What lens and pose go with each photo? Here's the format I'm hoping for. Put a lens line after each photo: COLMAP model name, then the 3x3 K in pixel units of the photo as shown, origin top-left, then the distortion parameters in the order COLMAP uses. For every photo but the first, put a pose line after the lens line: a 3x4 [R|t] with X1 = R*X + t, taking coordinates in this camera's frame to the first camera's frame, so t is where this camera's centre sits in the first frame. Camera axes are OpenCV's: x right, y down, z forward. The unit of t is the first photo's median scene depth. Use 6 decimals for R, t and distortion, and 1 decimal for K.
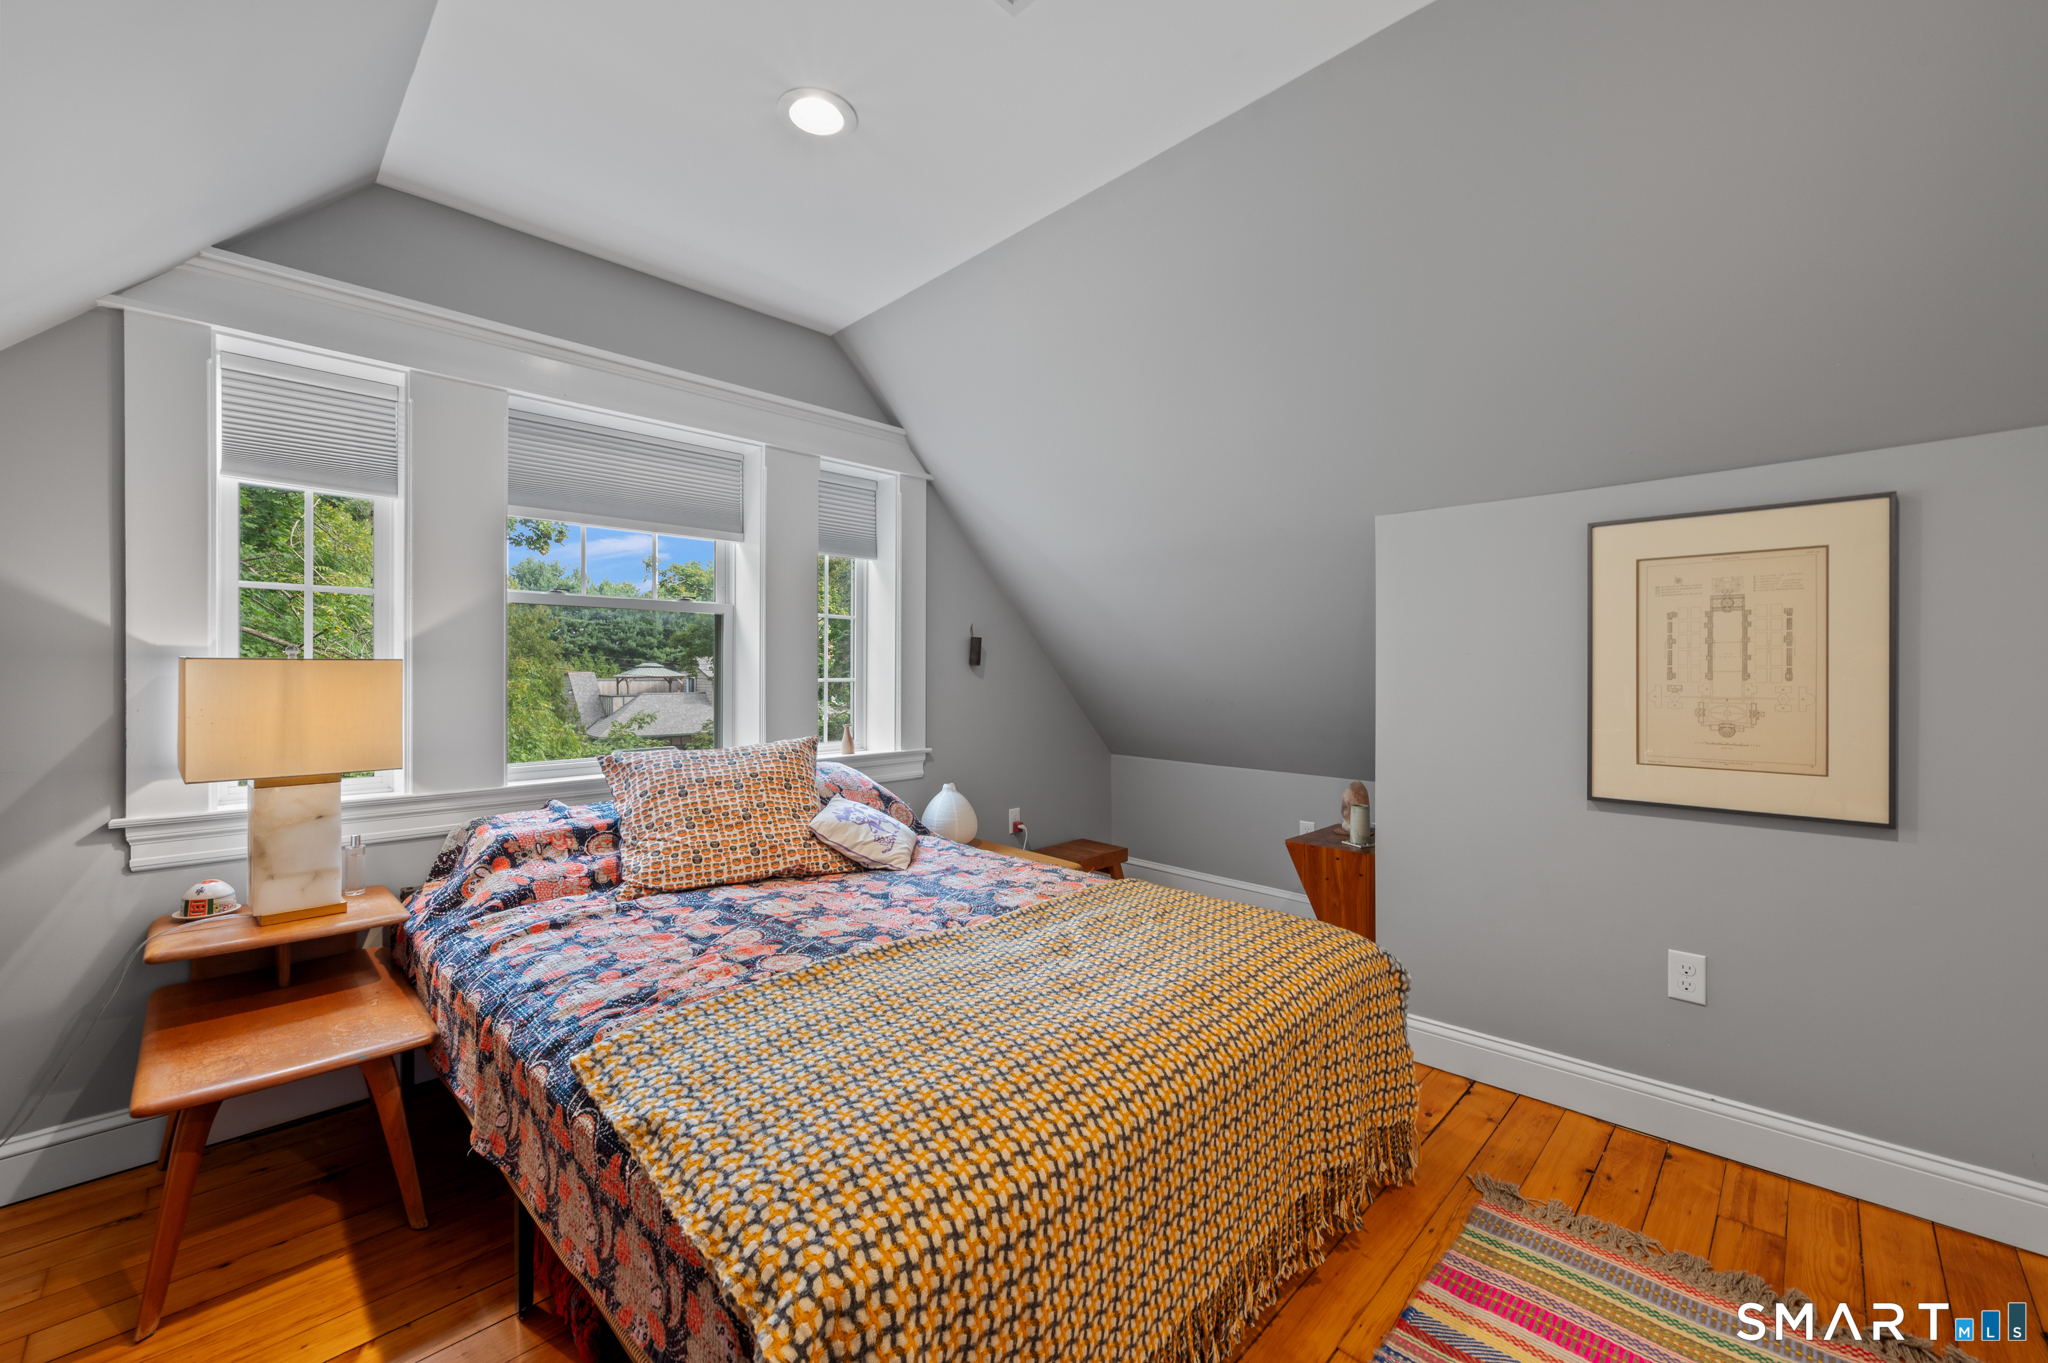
lens RADIAL K [[812.5, 0, 1035.5], [0, 812.5, 679.2], [0, 0, 1]] dist [0.000948, -0.000014]
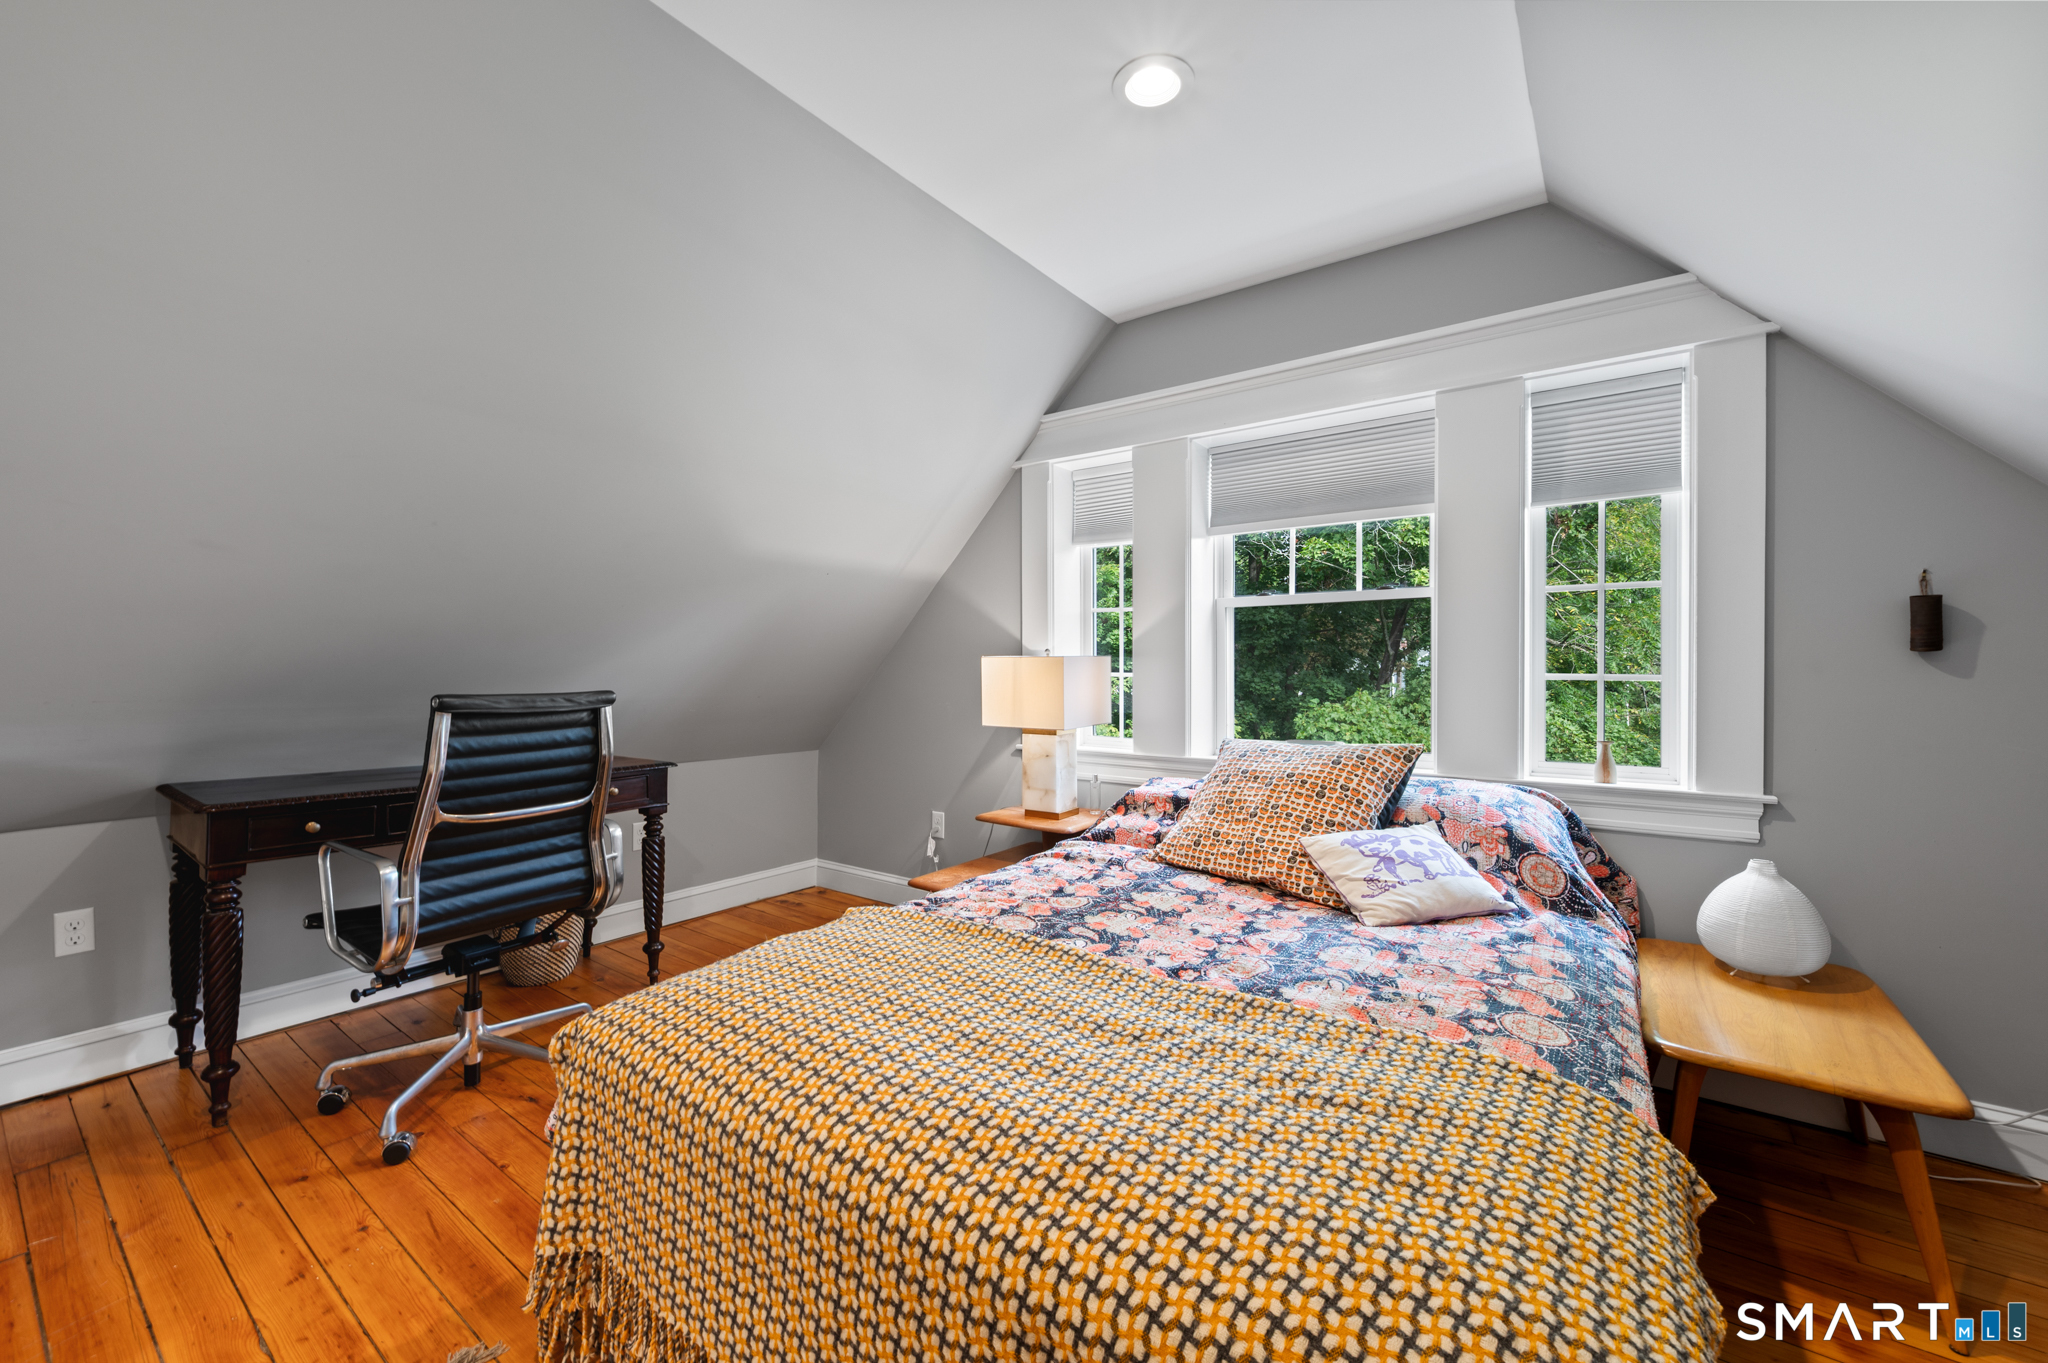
lens RADIAL K [[812.5, 0, 1035.5], [0, 812.5, 679.2], [0, 0, 1]] dist [0.000948, -0.000014]
pose [[0.144069, 0.013565, -0.989475, 0.609559], [-0.009829, 0.999876, 0.012277, 0.000203], [0.989519, 0.007957, 0.144184, 0.665568]]
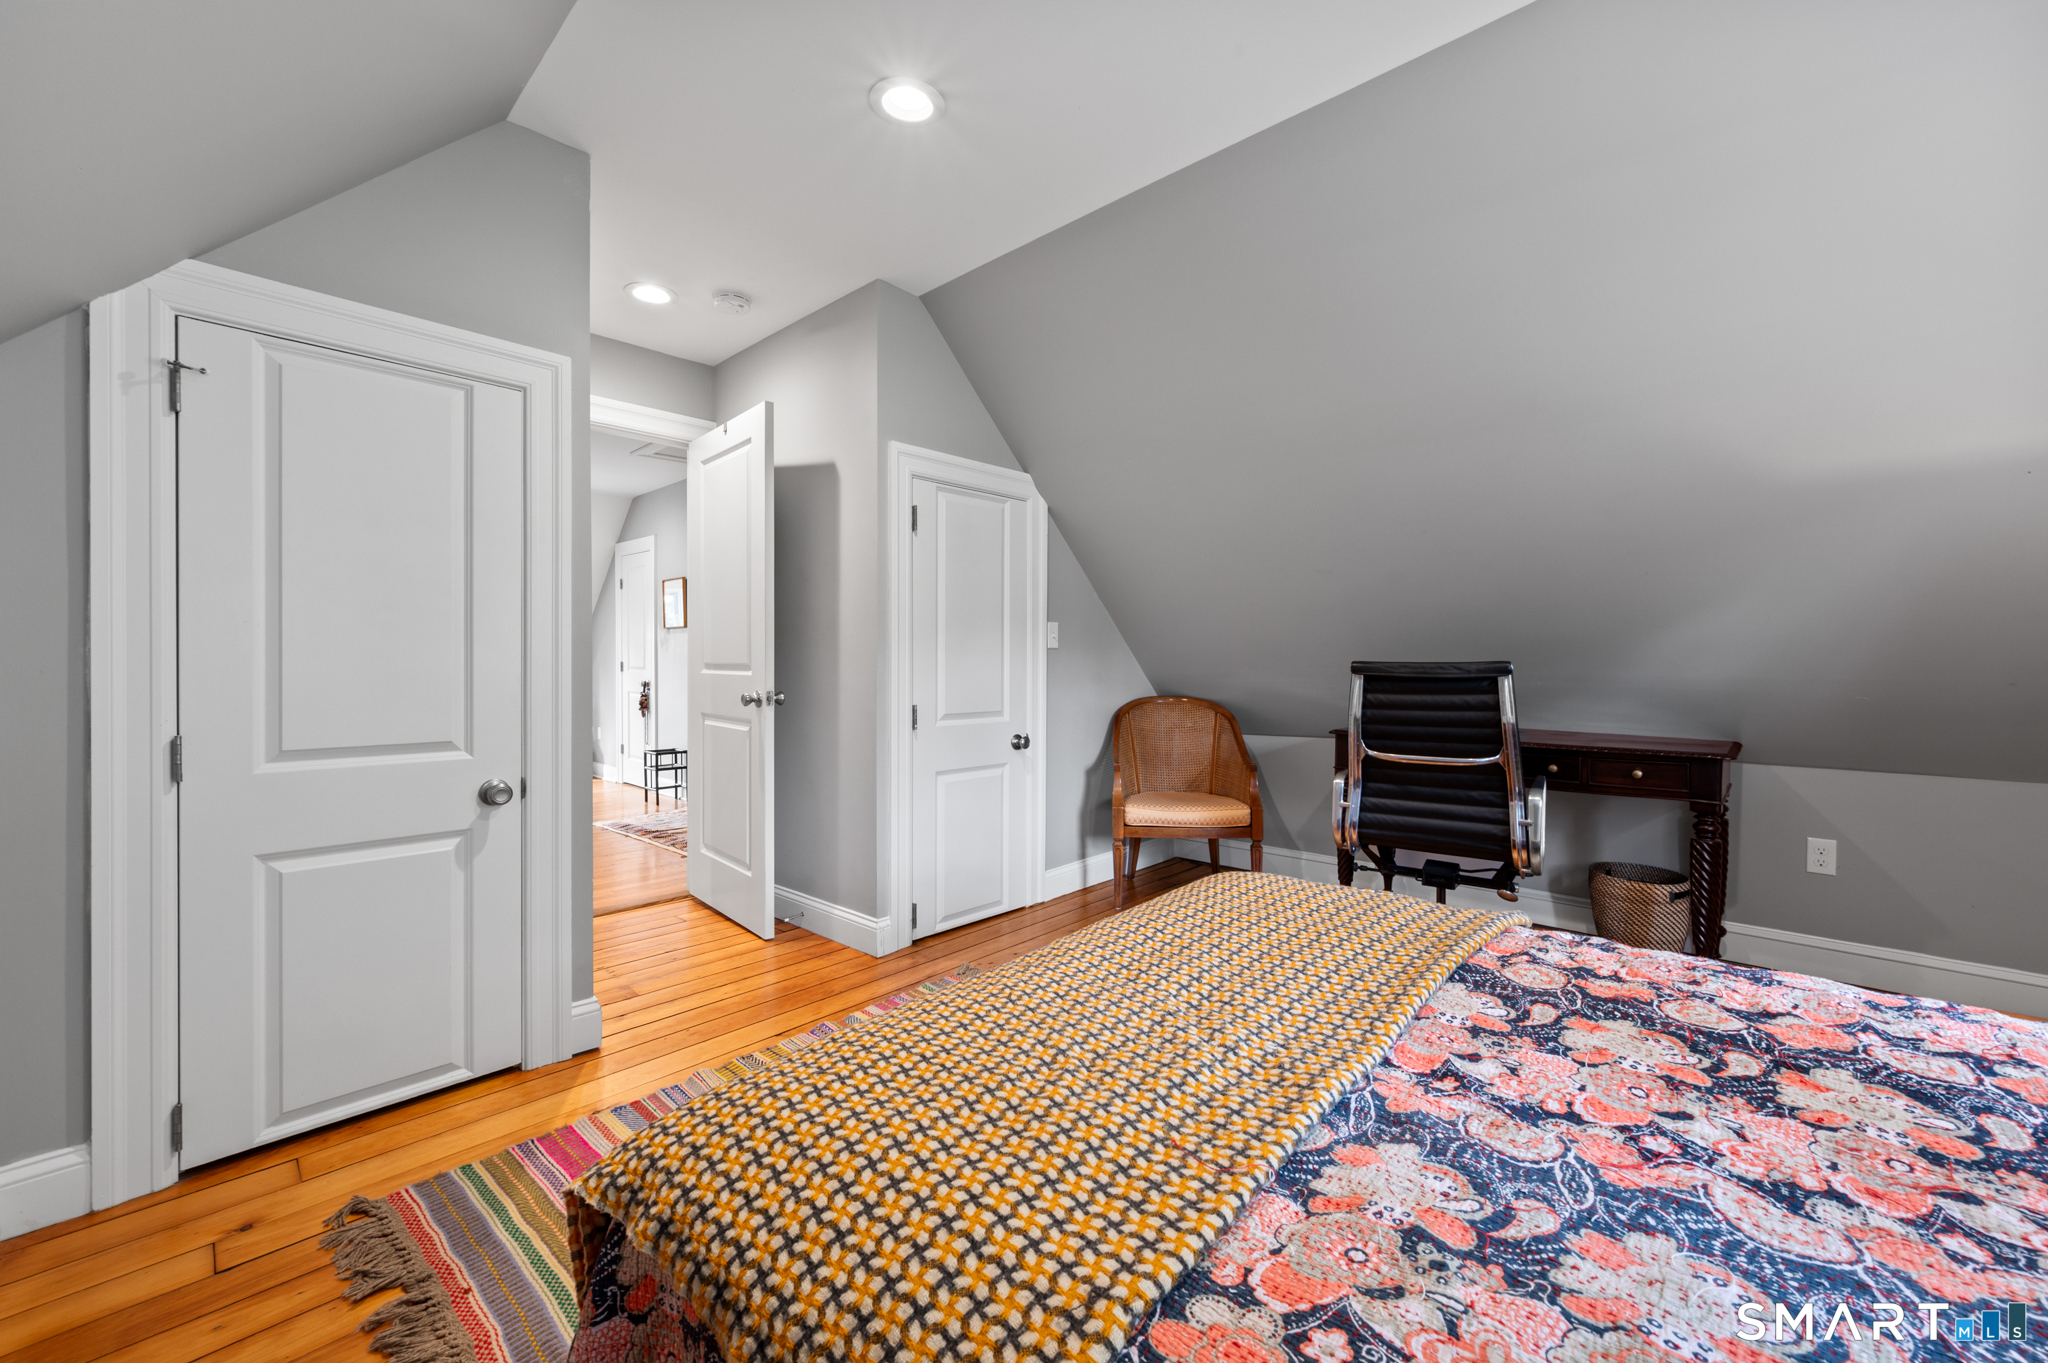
lens RADIAL K [[829.5, 0, 1021.5], [0, 829.5, 657.0], [0, 0, 1]] dist [-0.000603, -0.000339]
pose [[-0.999954, 0.006288, 0.007185, 0.151516], [0.006313, 0.999974, 0.003455, 0.019001], [-0.007163, 0.003500, -0.999968, 1.402520]]
